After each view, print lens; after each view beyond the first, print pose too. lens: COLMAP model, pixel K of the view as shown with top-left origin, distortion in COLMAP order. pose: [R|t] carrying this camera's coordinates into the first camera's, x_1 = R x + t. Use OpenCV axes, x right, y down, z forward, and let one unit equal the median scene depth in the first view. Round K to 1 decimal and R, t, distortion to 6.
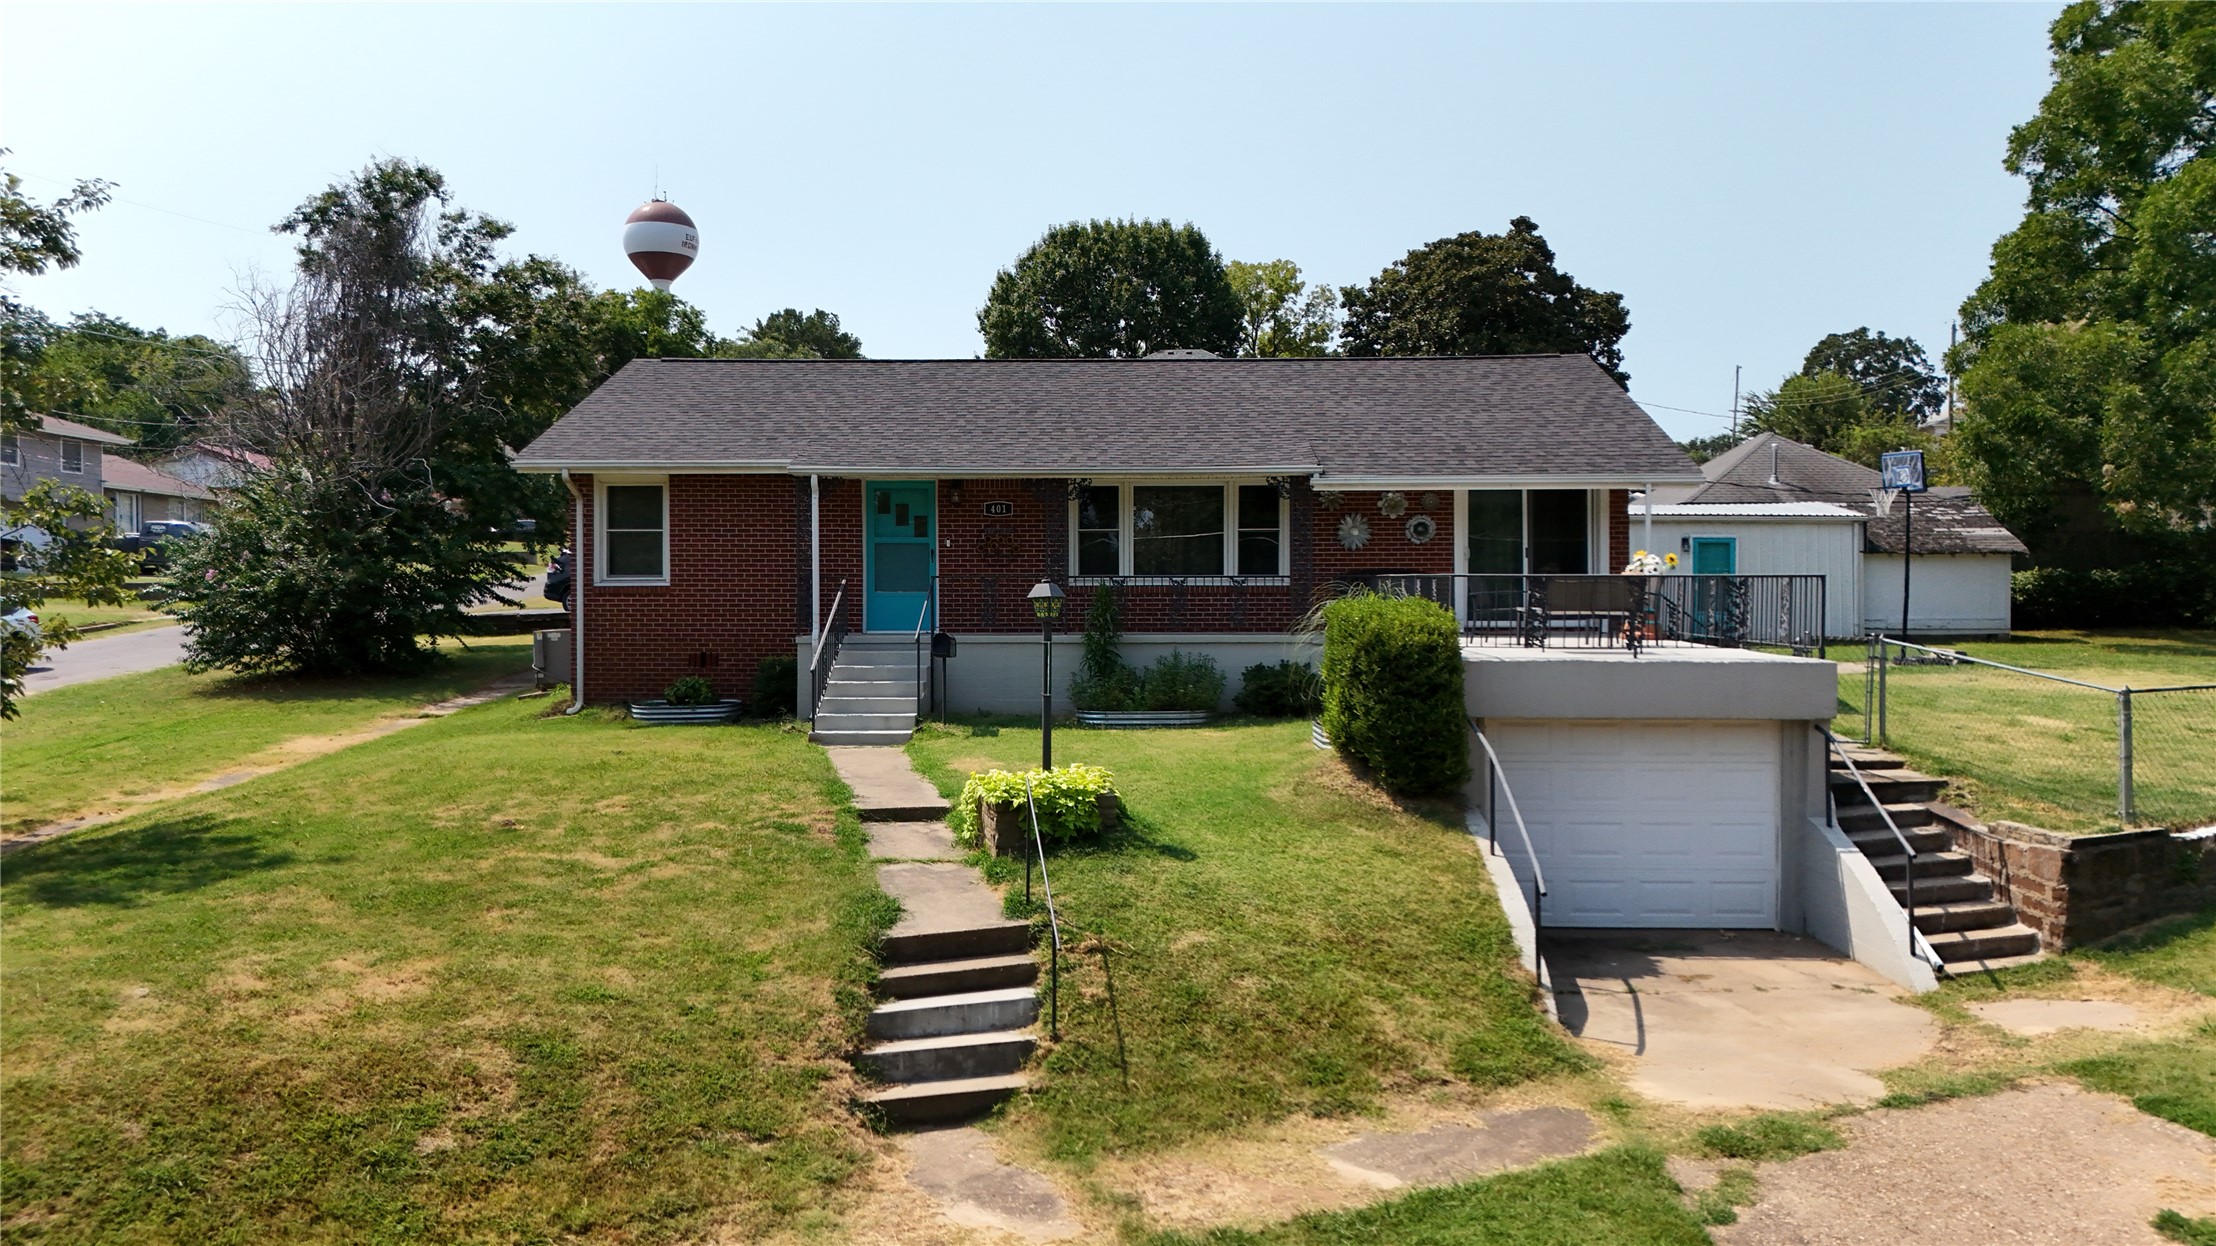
lens RADIAL K [[1624.0, 0, 1111.5], [0, 1624.0, 627.9], [0, 0, 1]] dist [0.090914, -0.107535]
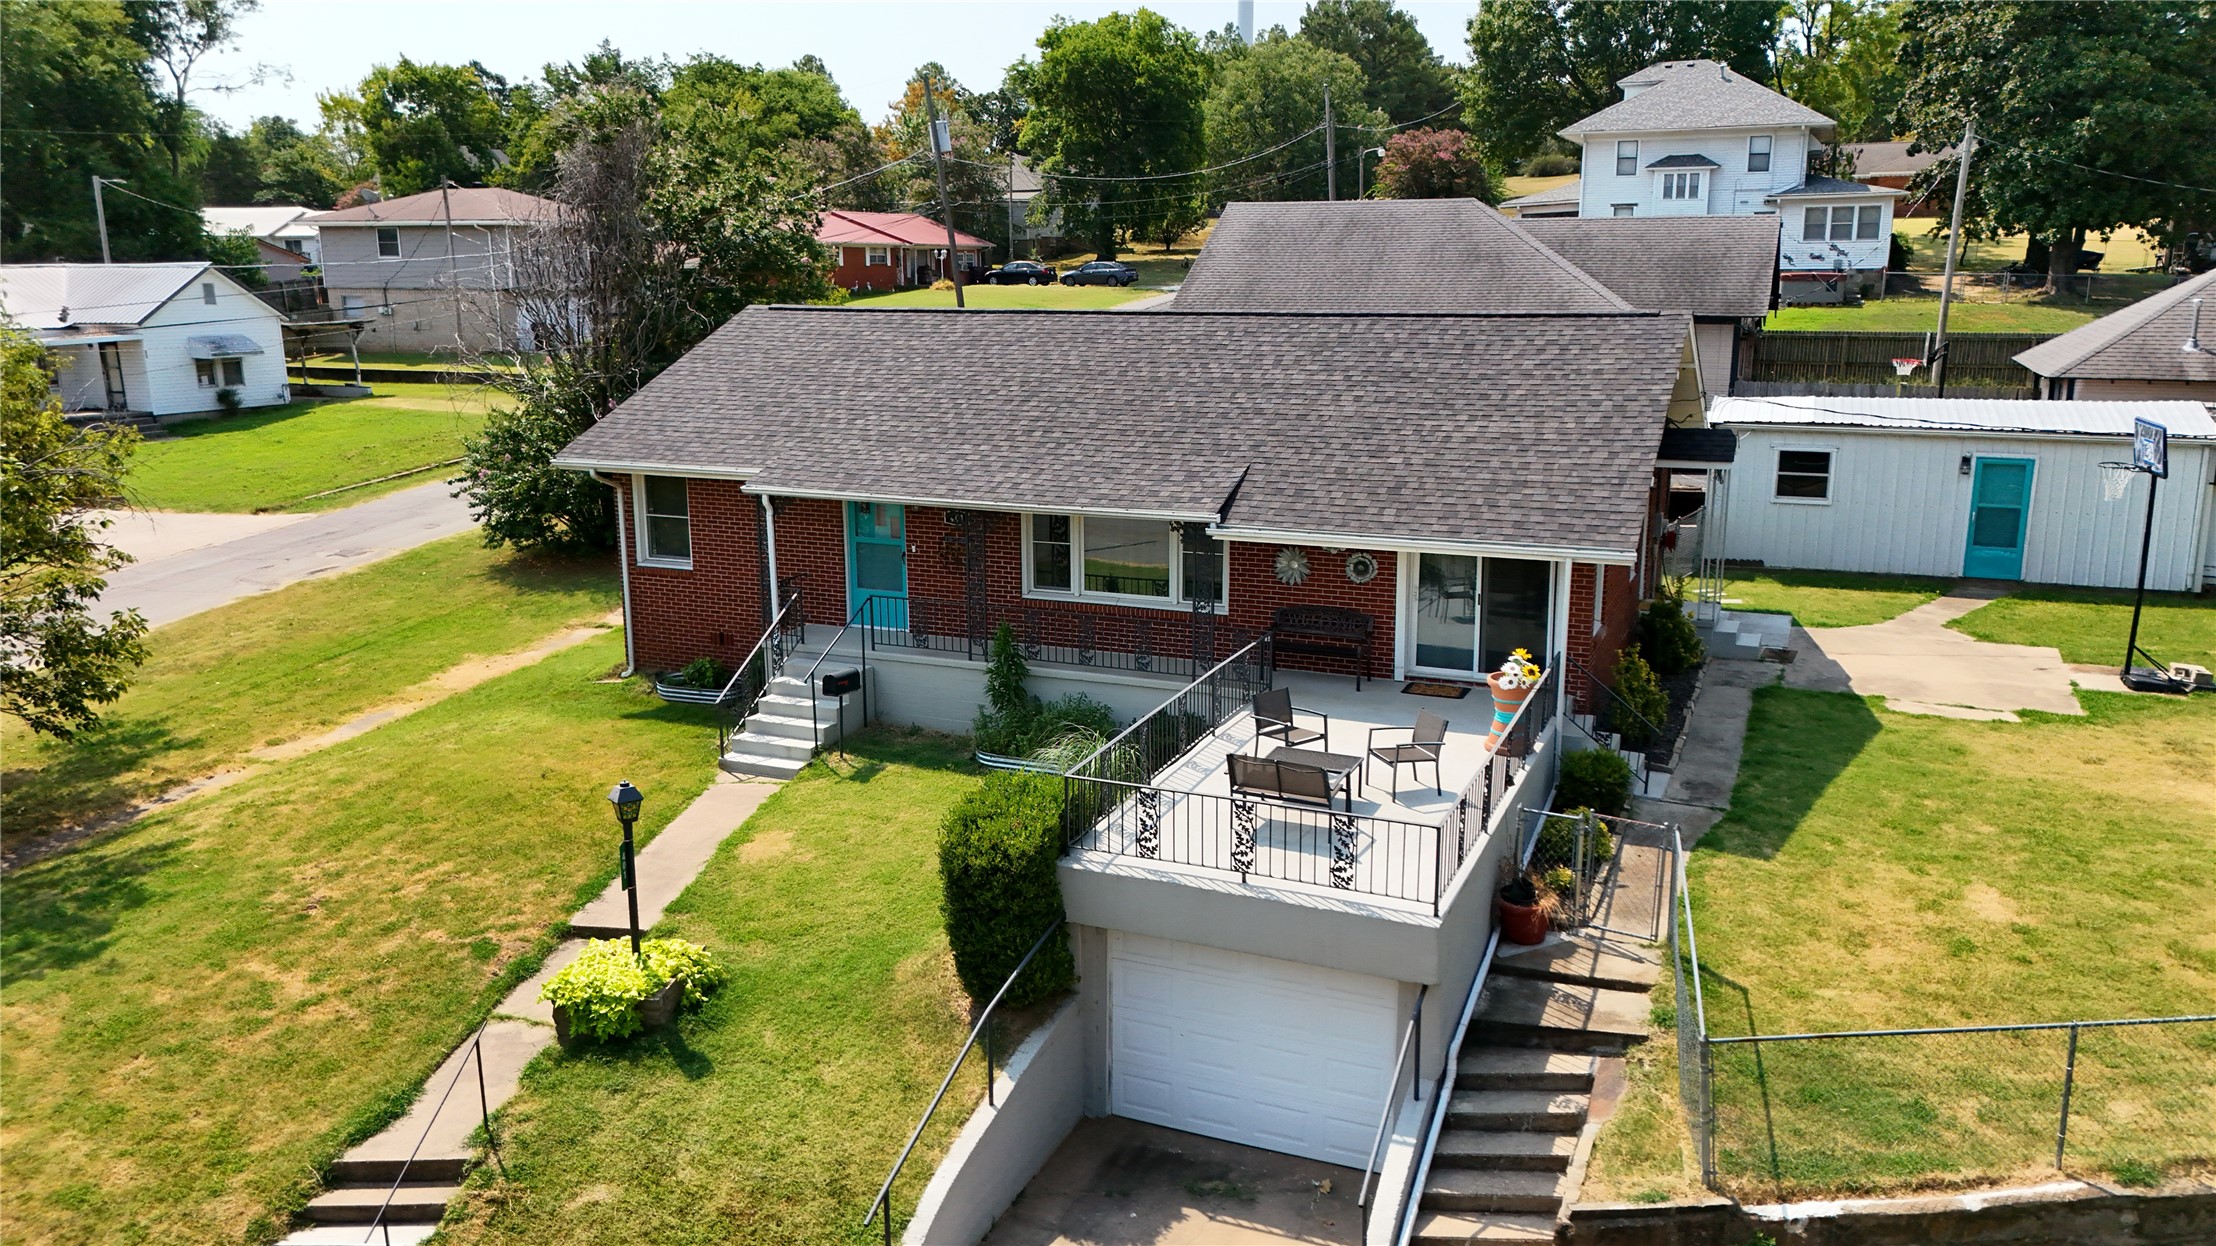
lens RADIAL K [[1624.0, 0, 1111.5], [0, 1624.0, 627.9], [0, 0, 1]] dist [0.090914, -0.107535]
pose [[0.929009, 0.076472, -0.362070, 0.389393], [-0.000320, 0.978581, 0.205864, -0.213767], [0.370058, -0.191133, 0.909134, 0.104591]]
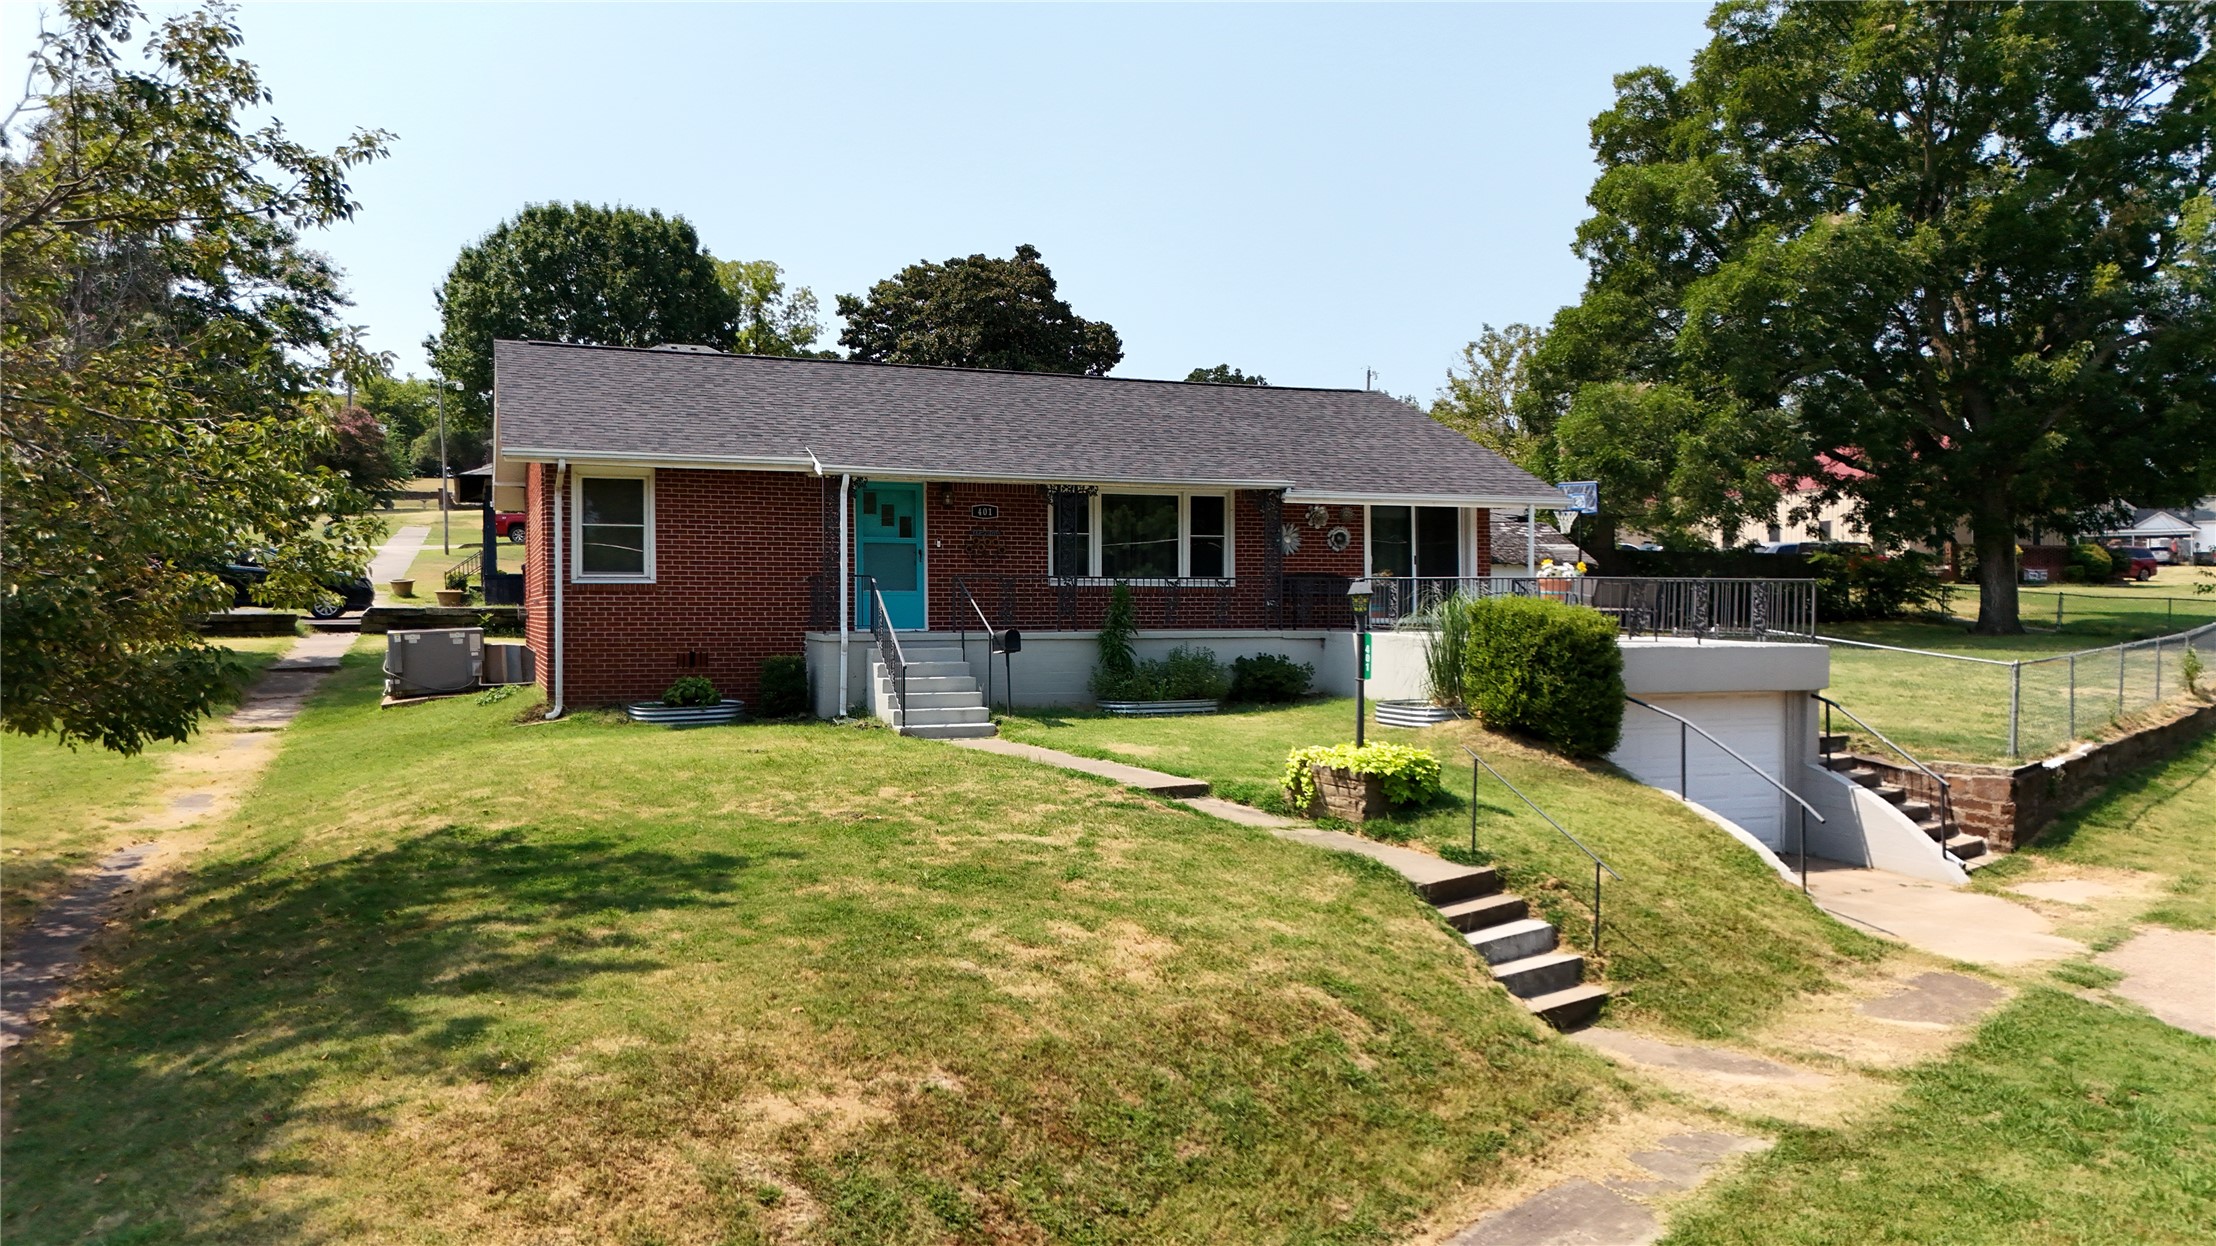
lens RADIAL K [[1624.0, 0, 1111.5], [0, 1624.0, 627.9], [0, 0, 1]] dist [0.090914, -0.107535]
pose [[0.920626, -0.004093, 0.390425, -0.401684], [0.005329, 0.999984, -0.002082, 0.003941], [-0.390410, 0.003997, 0.920632, 0.006609]]
